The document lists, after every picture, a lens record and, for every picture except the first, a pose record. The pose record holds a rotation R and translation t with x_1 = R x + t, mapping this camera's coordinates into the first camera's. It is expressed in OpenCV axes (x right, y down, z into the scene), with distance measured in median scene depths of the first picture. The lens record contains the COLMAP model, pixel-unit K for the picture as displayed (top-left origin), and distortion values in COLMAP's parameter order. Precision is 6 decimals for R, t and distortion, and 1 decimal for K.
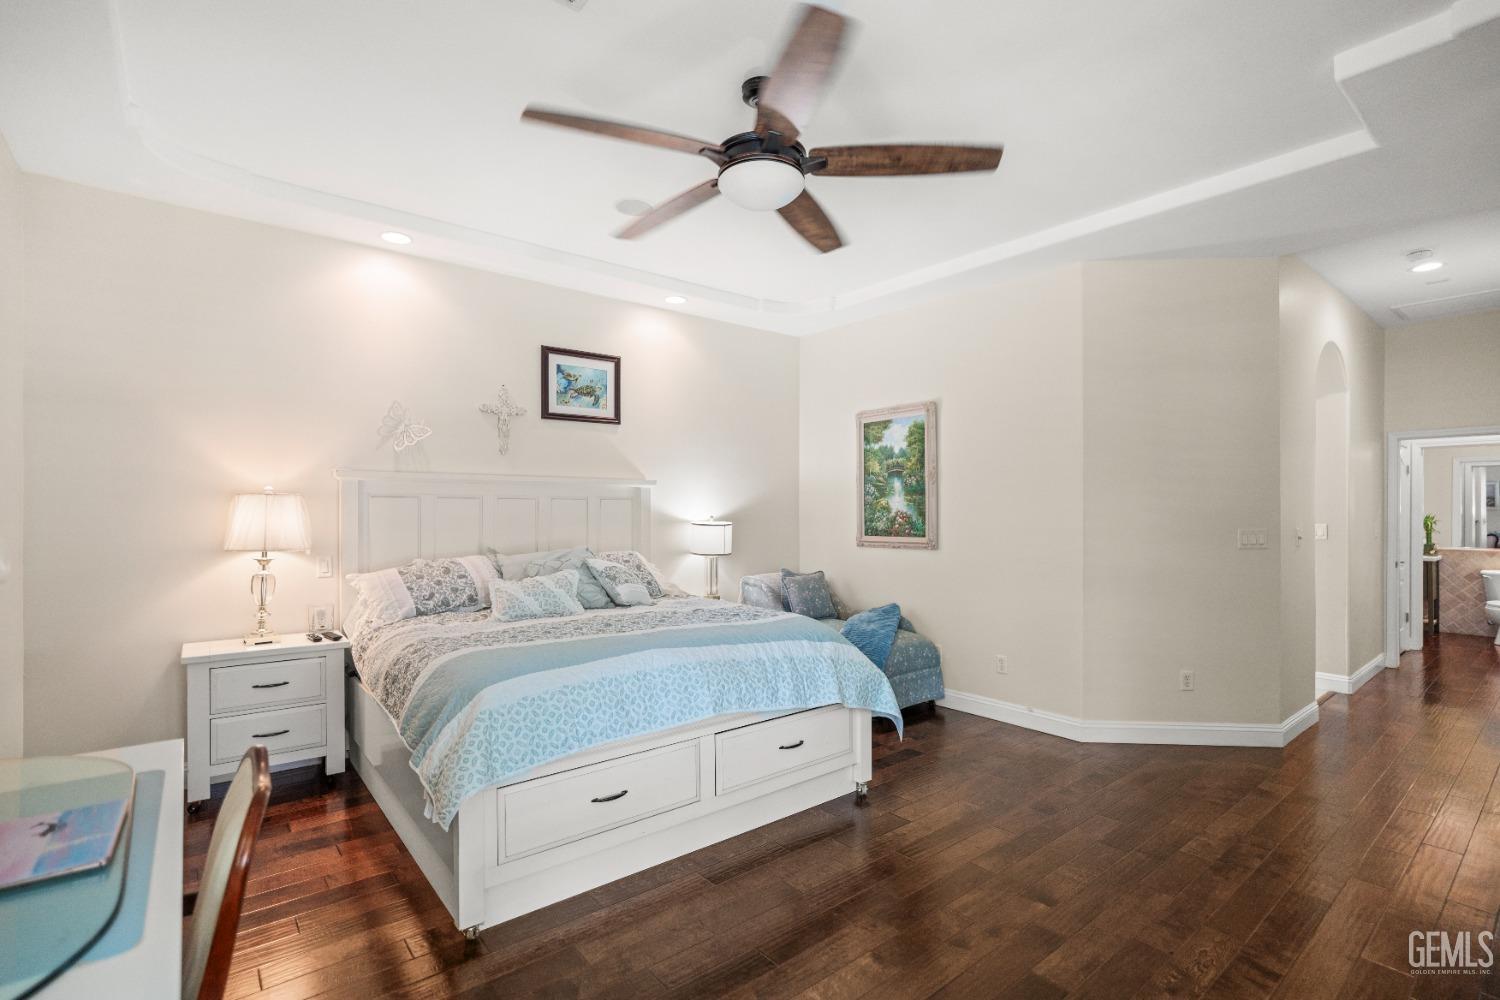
lens RADIAL K [[704.4, 0, 752.9], [0, 704.4, 507.9], [0, 0, 1]] dist [-0.004356, 0.000270]
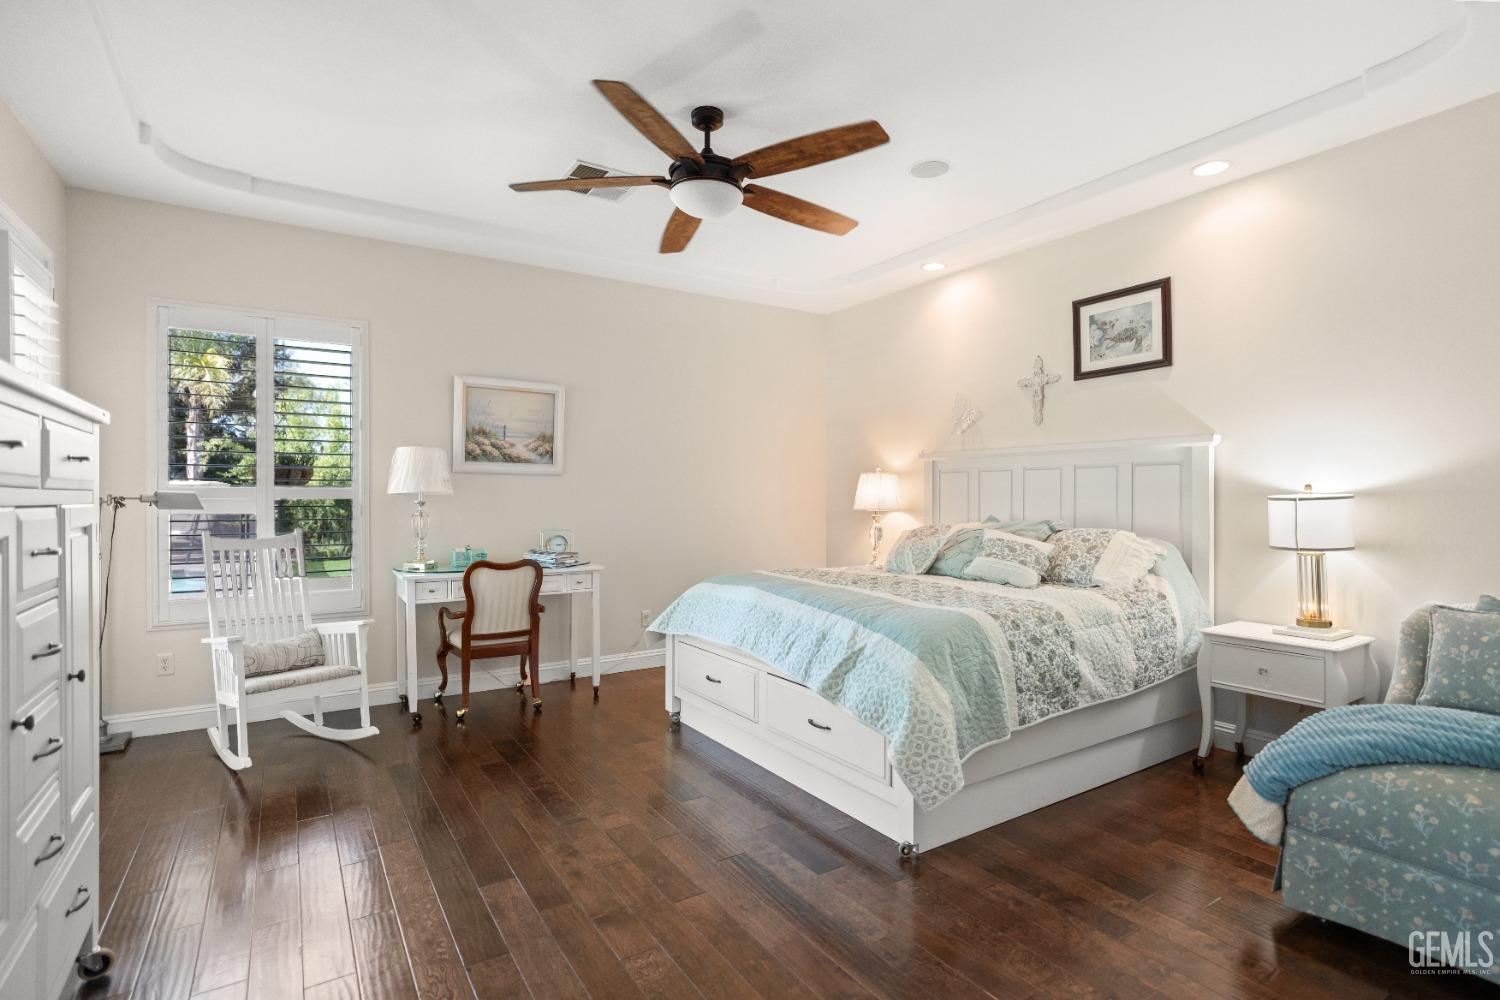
lens RADIAL K [[704.4, 0, 752.9], [0, 704.4, 507.9], [0, 0, 1]] dist [-0.004356, 0.000270]
pose [[-0.099495, 0.018660, -0.994863, 0.654534], [0.004201, 0.999823, 0.018333, 0.020619], [0.995029, -0.002356, -0.099556, 0.665355]]
